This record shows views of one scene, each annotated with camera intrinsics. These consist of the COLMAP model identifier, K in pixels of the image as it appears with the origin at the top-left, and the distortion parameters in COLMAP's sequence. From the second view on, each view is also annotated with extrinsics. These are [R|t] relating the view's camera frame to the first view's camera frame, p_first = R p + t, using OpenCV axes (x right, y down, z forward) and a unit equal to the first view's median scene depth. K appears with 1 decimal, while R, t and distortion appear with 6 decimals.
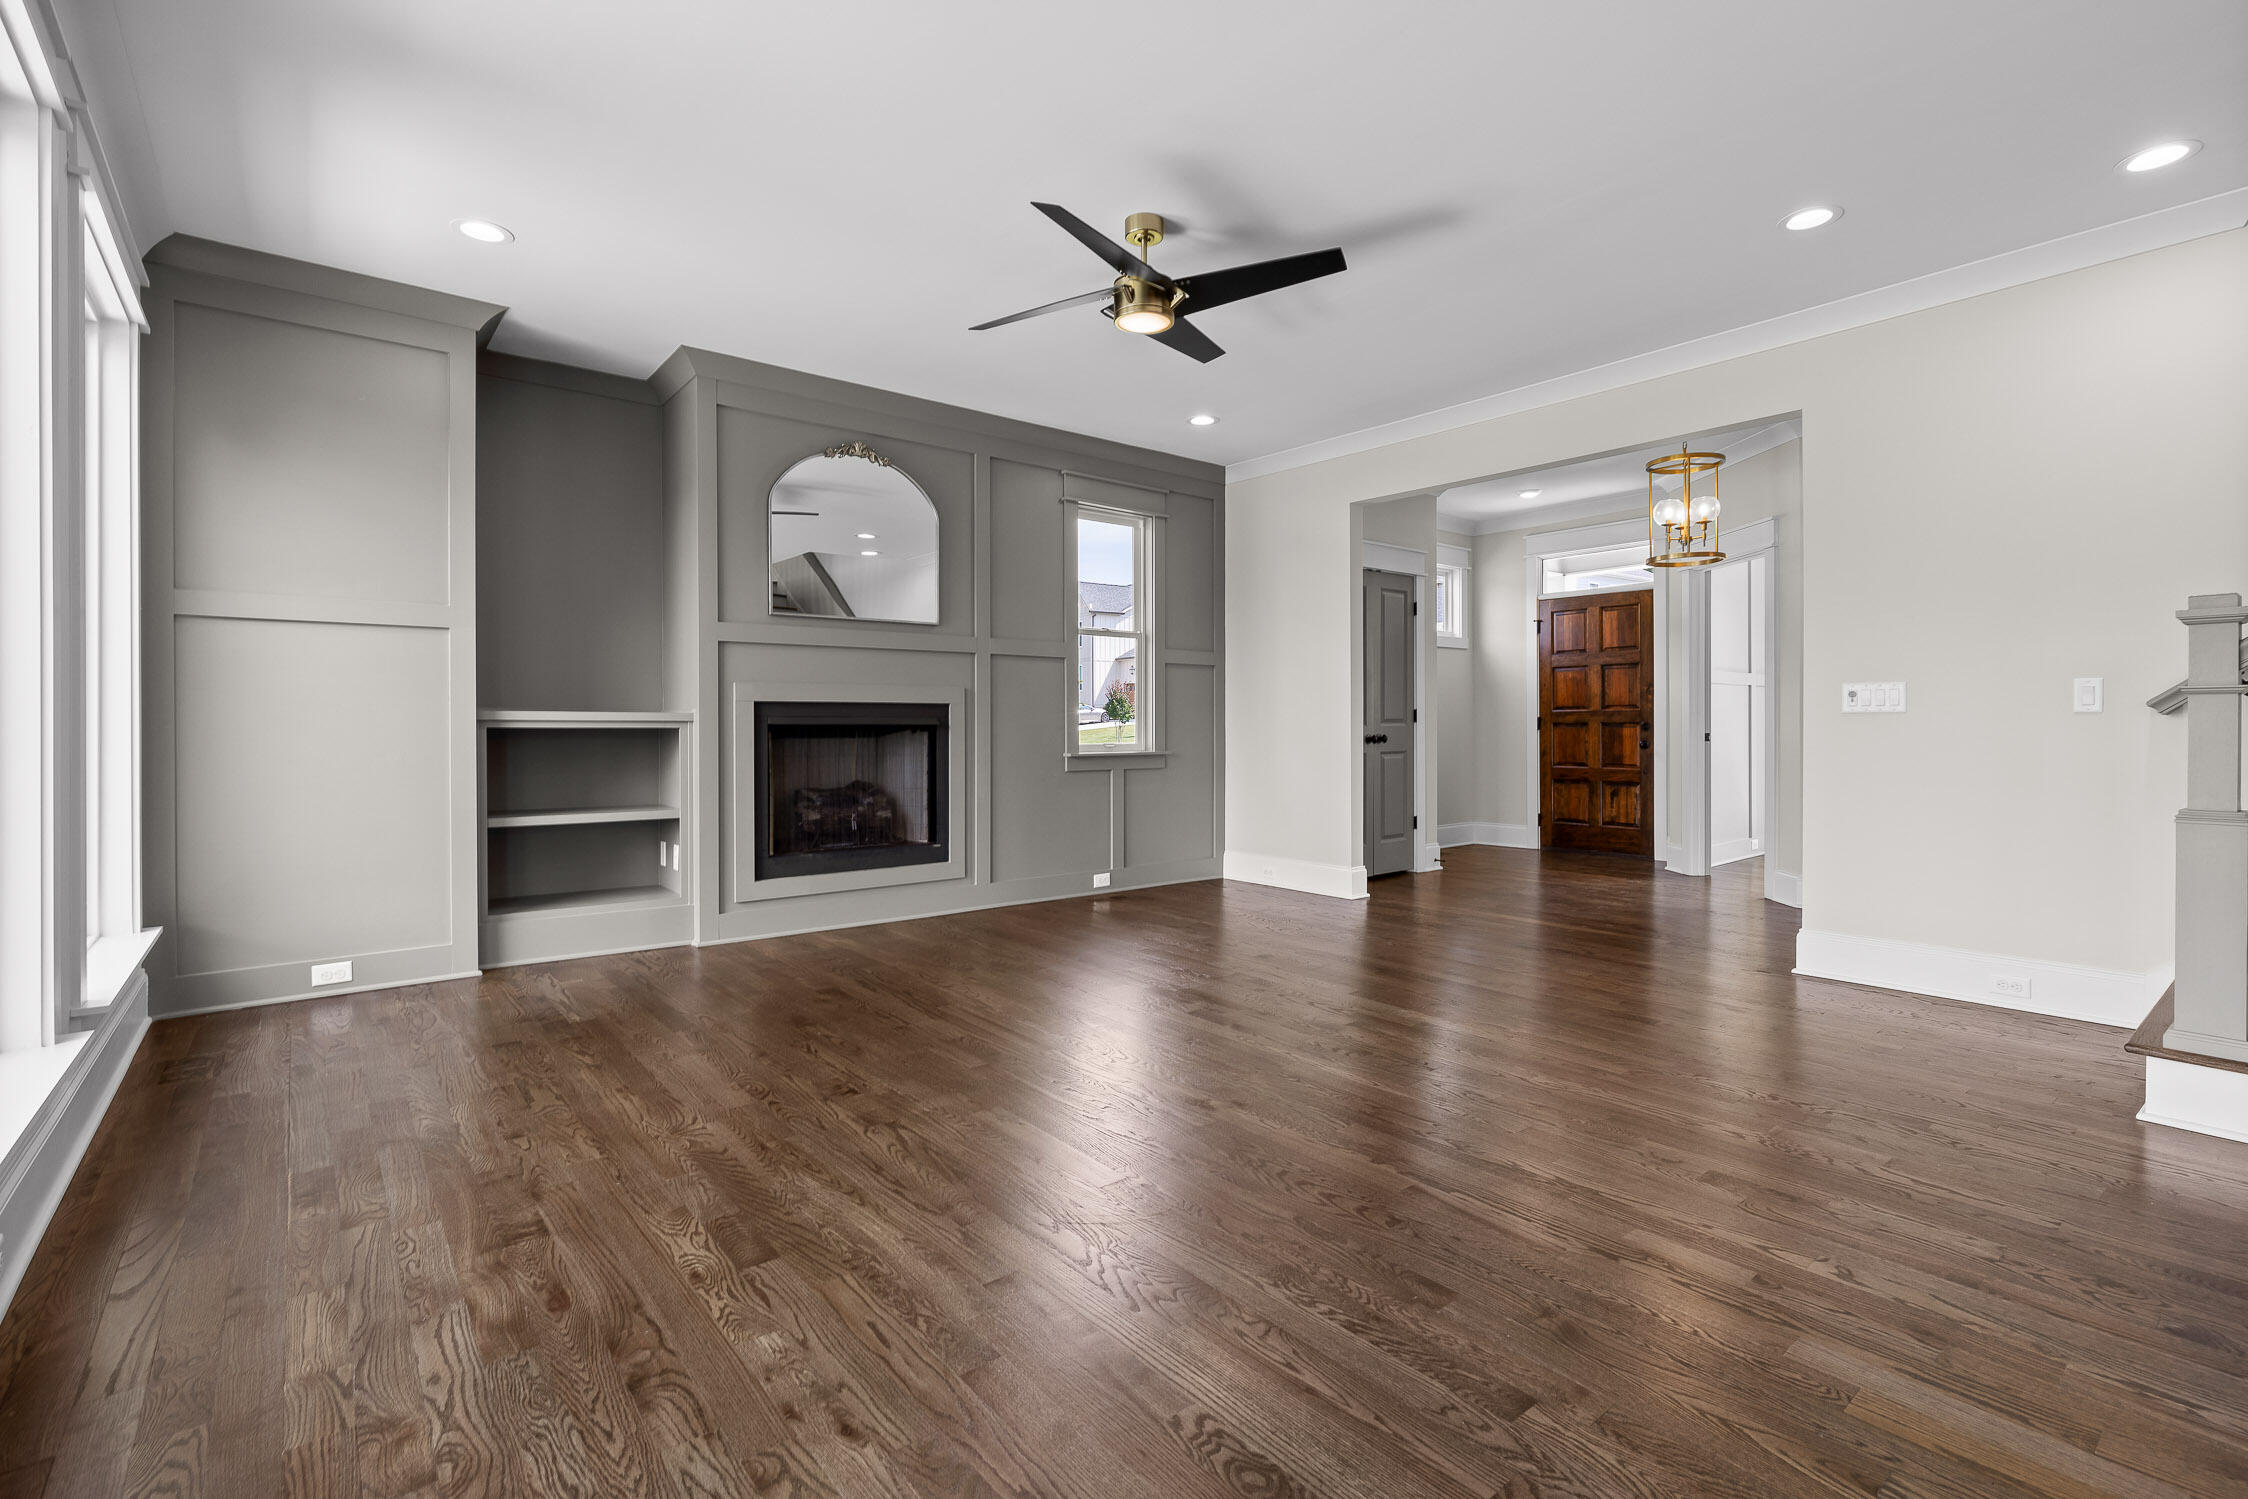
lens RADIAL K [[1023.0, 0, 1121.2], [0, 1023.0, 727.1], [0, 0, 1]] dist [-0.000758, 0.000126]
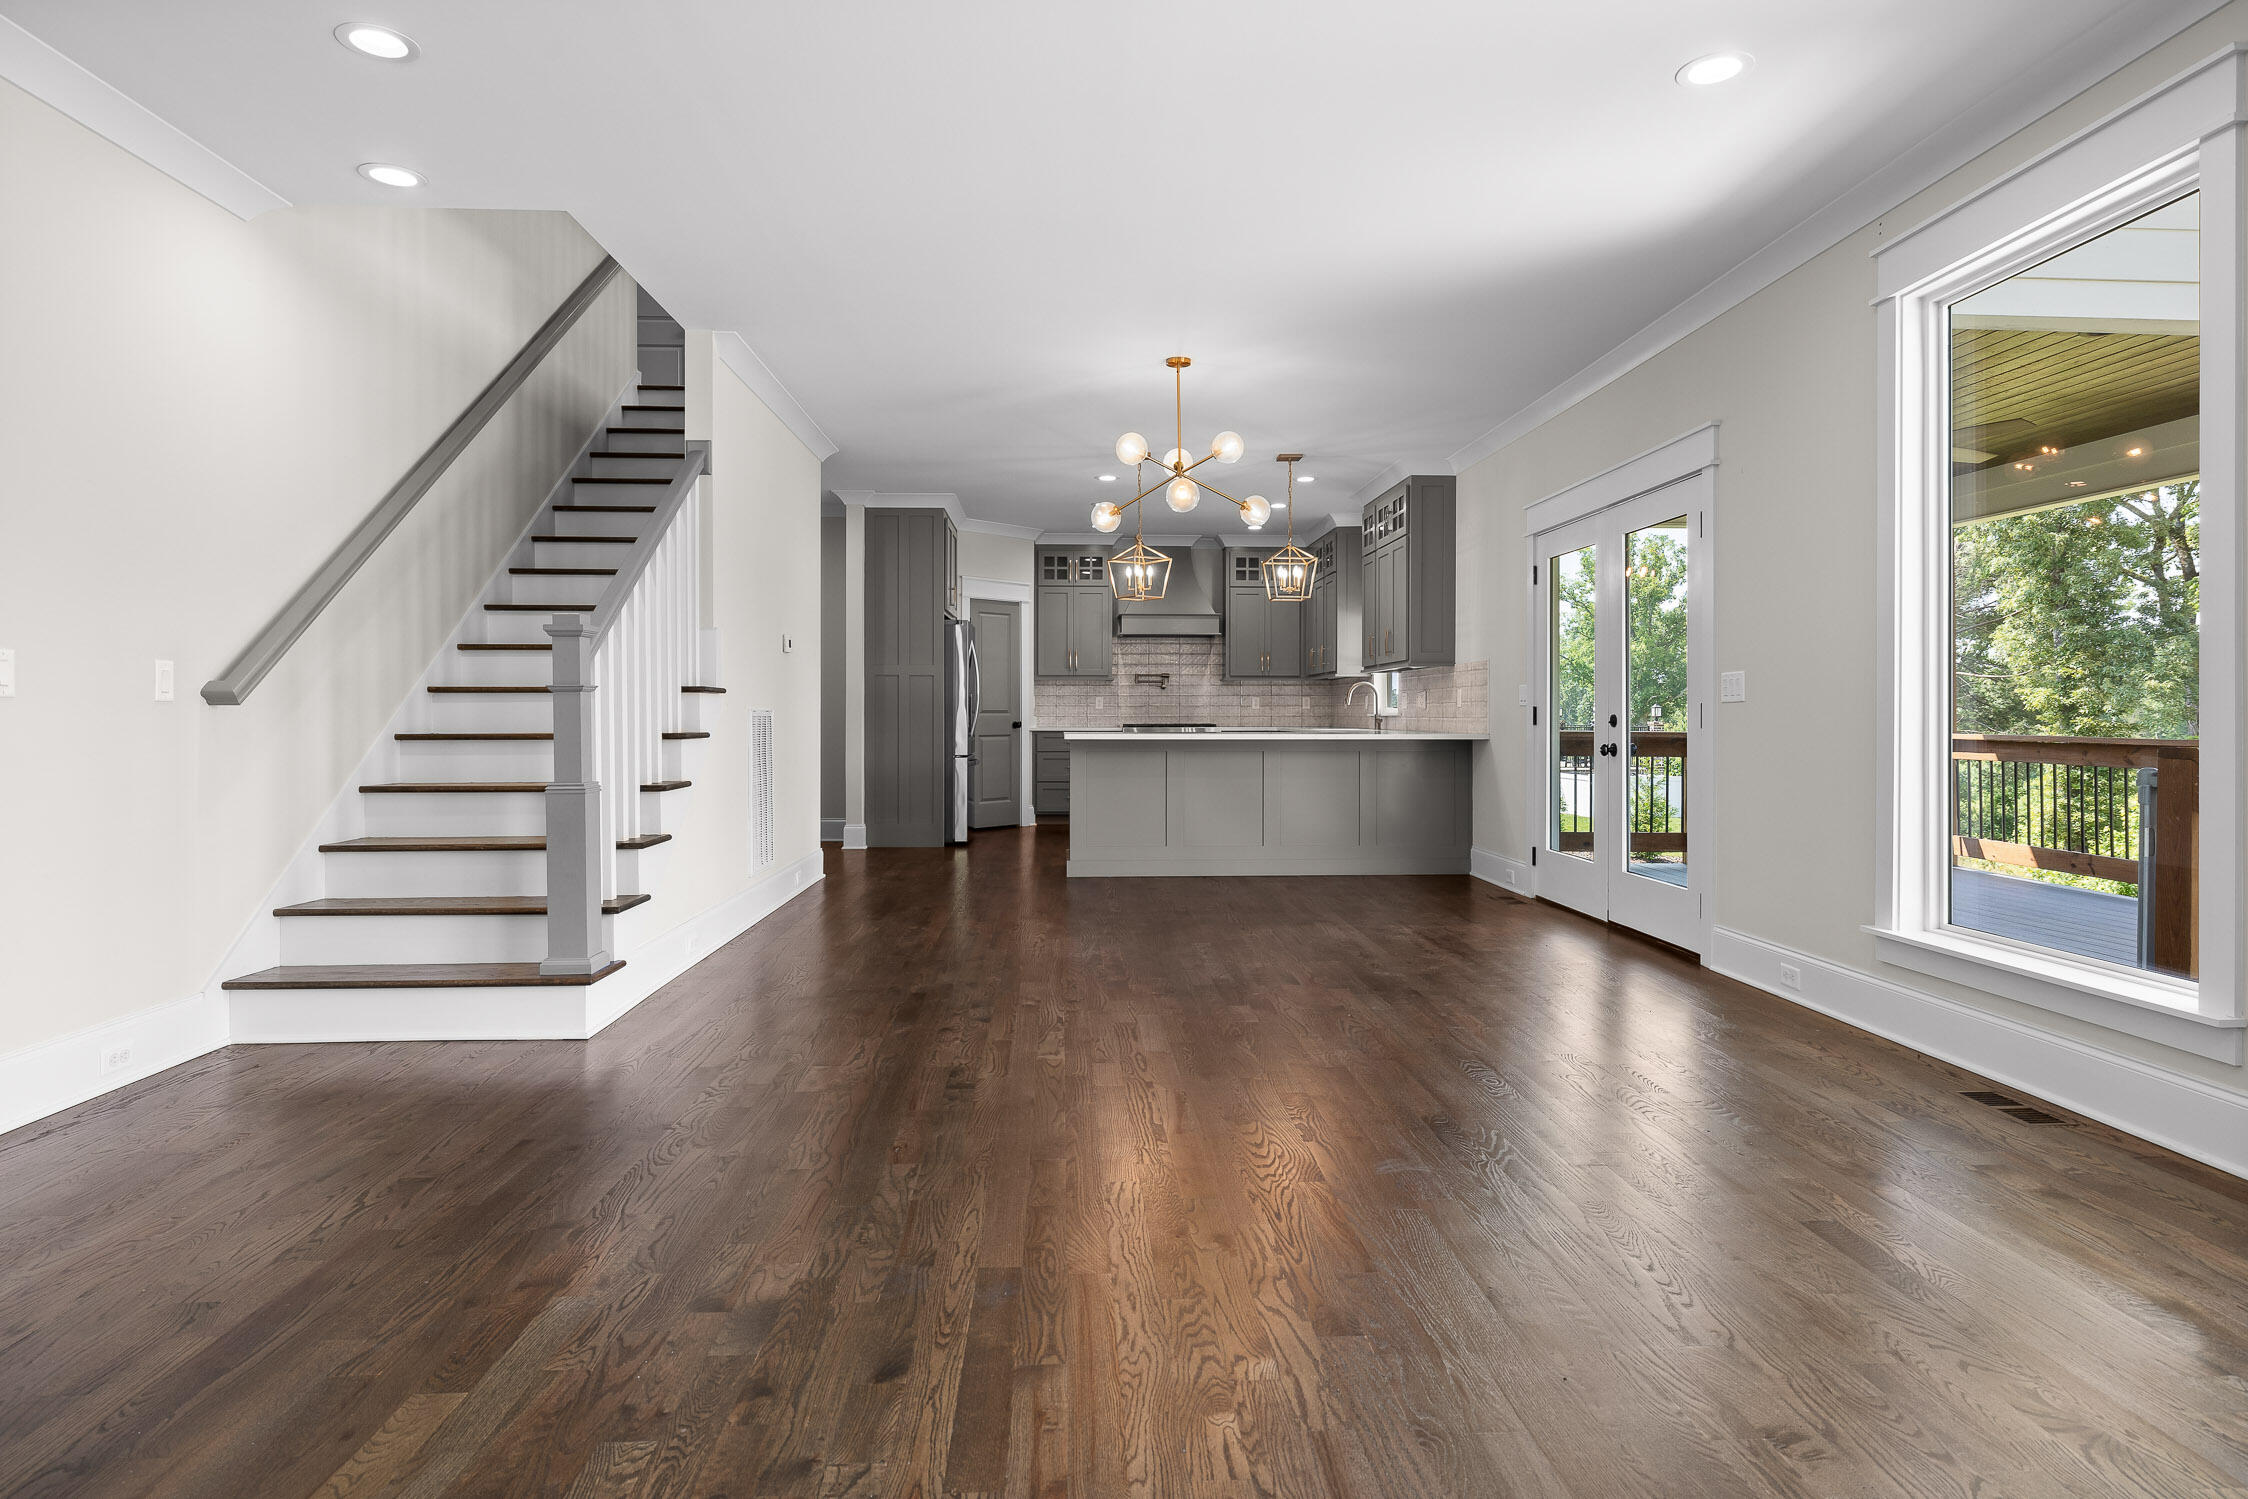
lens RADIAL K [[1240.9, 0, 1121.0], [0, 1240.9, 725.4], [0, 0, 1]] dist [0.001431, -0.000705]
pose [[-0.806037, -0.003113, 0.591857, -0.239404], [0.002198, 0.999964, 0.008252, -0.001001], [-0.591862, 0.007952, -0.806000, 1.107313]]
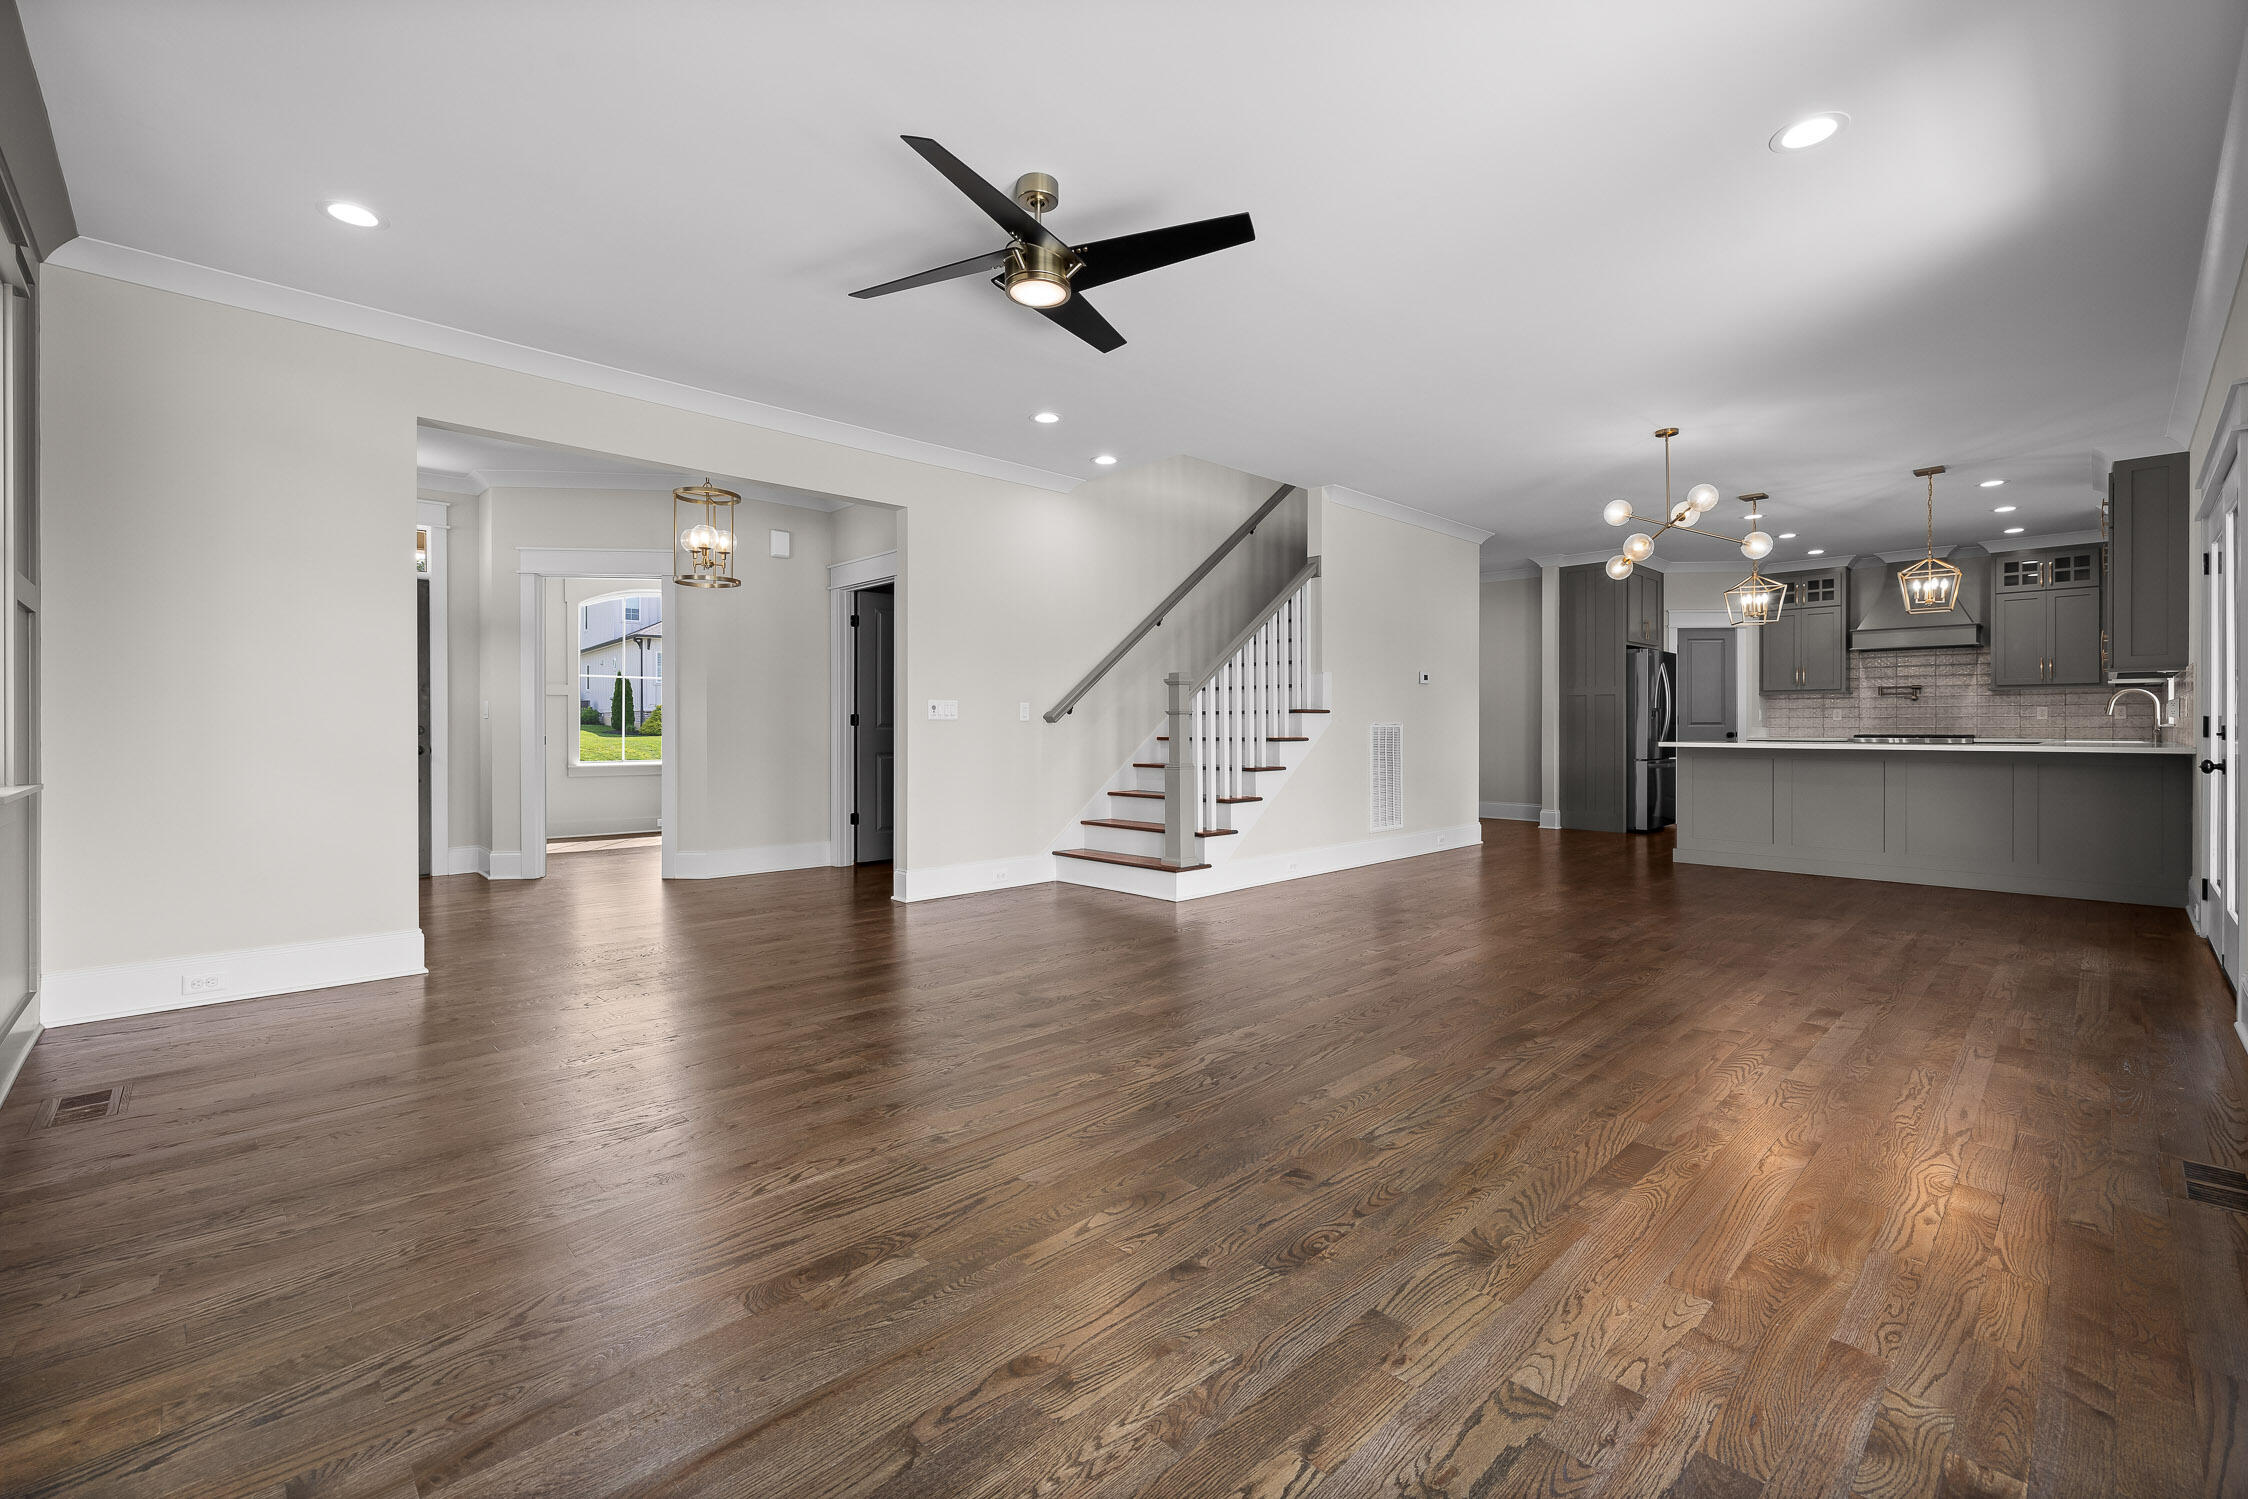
lens RADIAL K [[949.2, 0, 1131.9], [0, 949.2, 732.3], [0, 0, 1]] dist [-0.000263, -0.000119]
pose [[-0.094259, -0.003815, 0.995540, -0.661737], [0.002422, 0.999989, 0.004062, 0.000002], [-0.995545, 0.002794, -0.094249, 0.789614]]
